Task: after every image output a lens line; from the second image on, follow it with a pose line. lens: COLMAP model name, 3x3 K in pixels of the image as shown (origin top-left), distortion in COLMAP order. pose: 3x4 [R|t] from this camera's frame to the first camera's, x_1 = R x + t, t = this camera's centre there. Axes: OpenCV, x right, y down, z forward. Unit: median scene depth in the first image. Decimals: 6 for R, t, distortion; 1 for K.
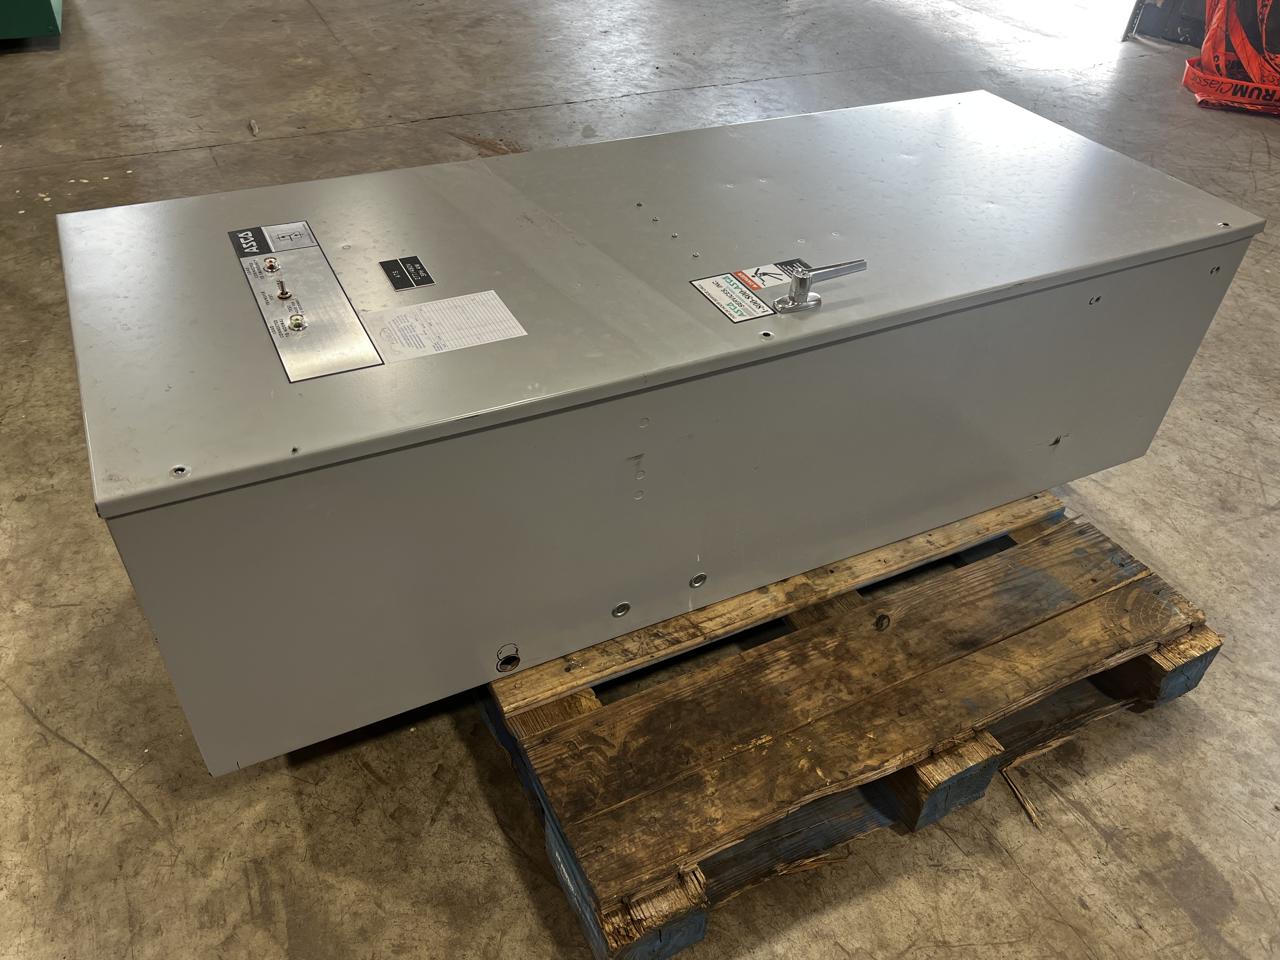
lens RADIAL K [[963.6, 0, 643.3], [0, 963.6, 480.1], [0, 0, 1]] dist [0.075134, -0.085423]
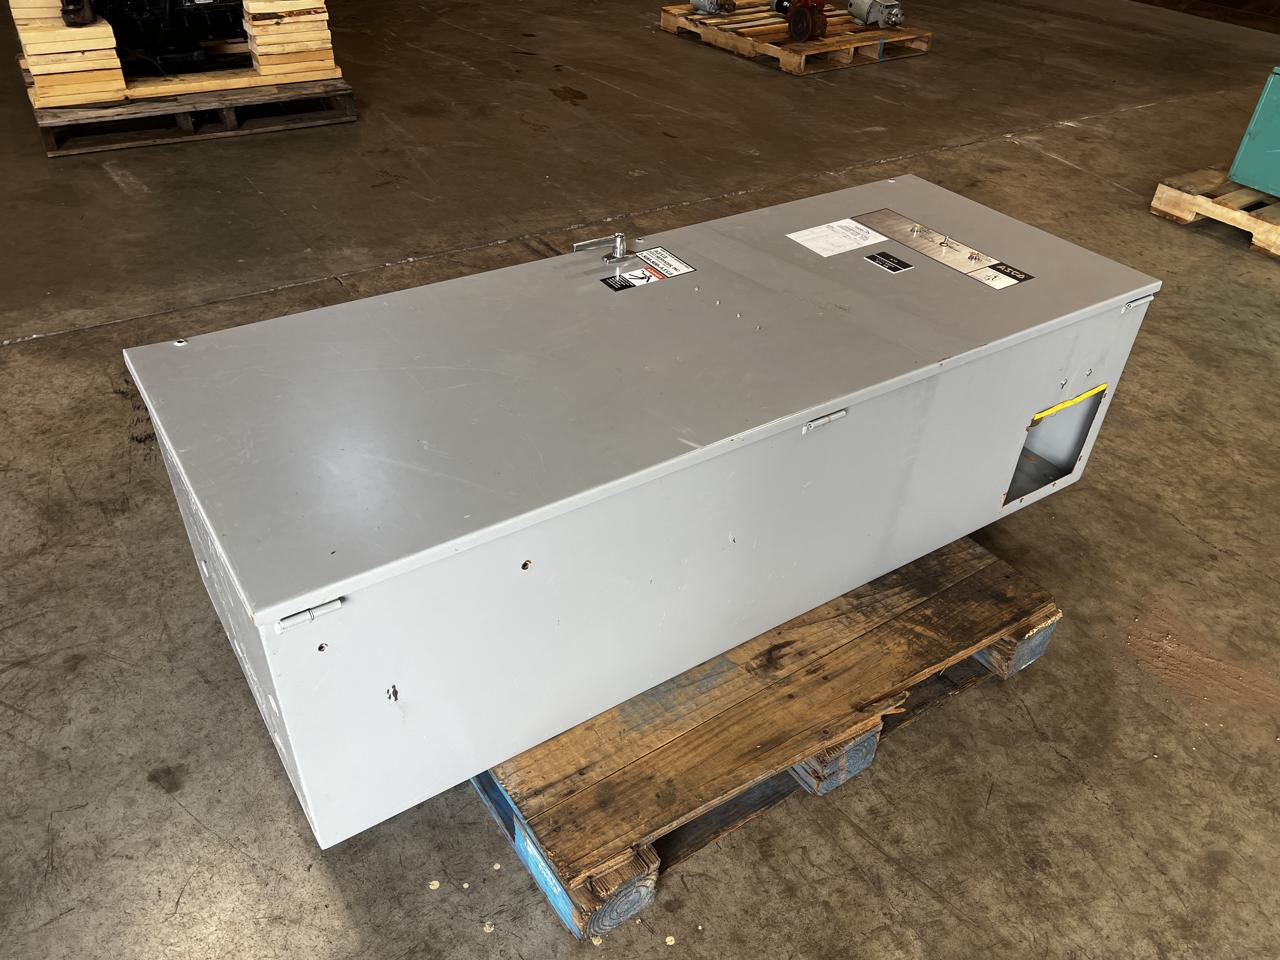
lens RADIAL K [[963.6, 0, 643.3], [0, 963.6, 480.1], [0, 0, 1]] dist [0.075134, -0.085423]
pose [[-0.988937, -0.008738, -0.148082, 0.321912], [-0.146675, 0.206730, 0.967341, -1.454780], [0.022160, 0.978359, -0.205725, 1.565654]]
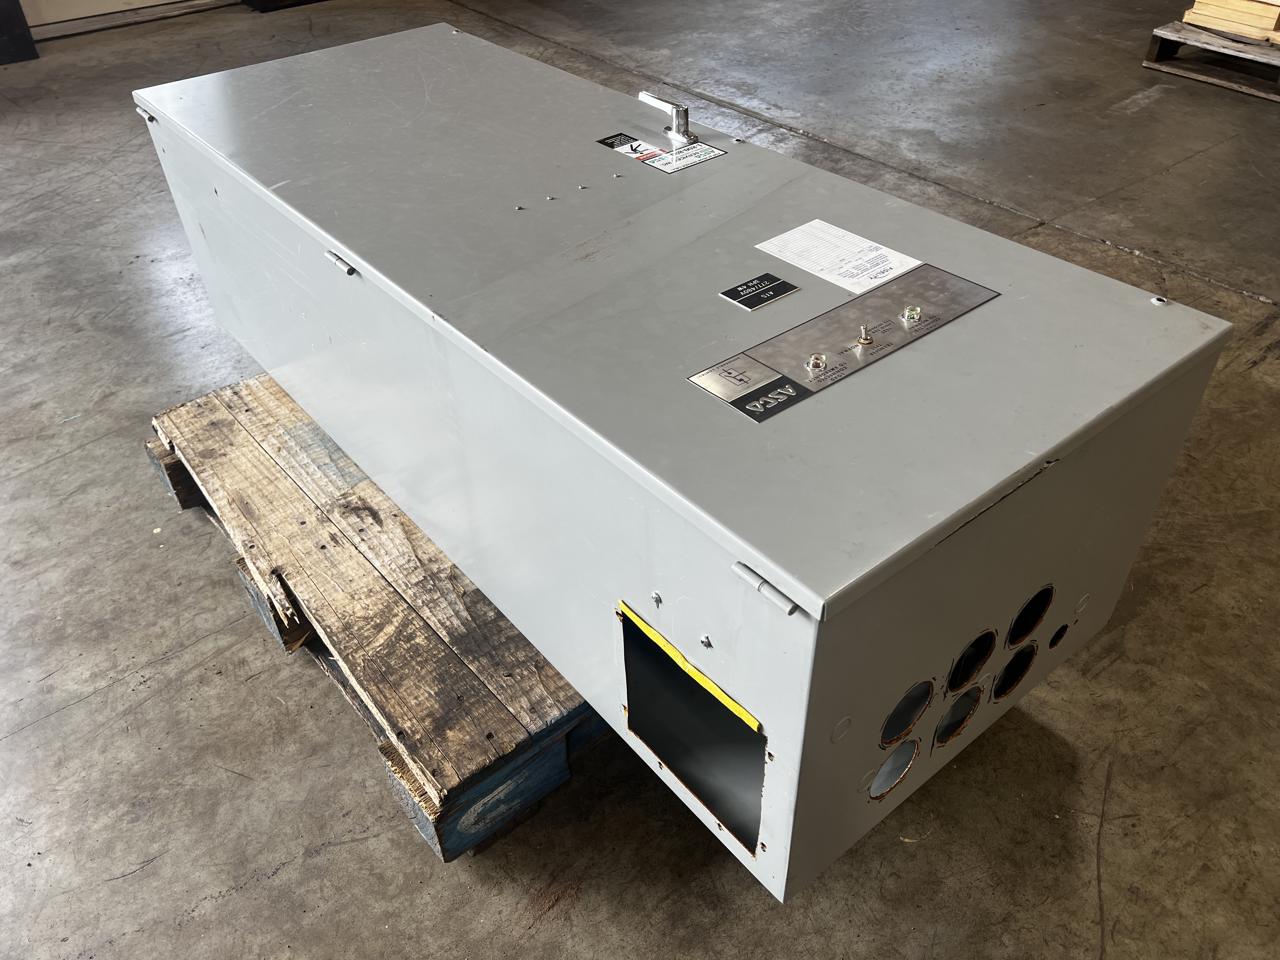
lens RADIAL K [[963.6, 0, 643.3], [0, 963.6, 480.1], [0, 0, 1]] dist [0.075134, -0.085423]
pose [[-0.212254, -0.654696, 0.725480, -0.952923], [0.643055, 0.465429, 0.608157, -0.721446], [-0.735818, 0.595608, 0.322217, 0.871736]]
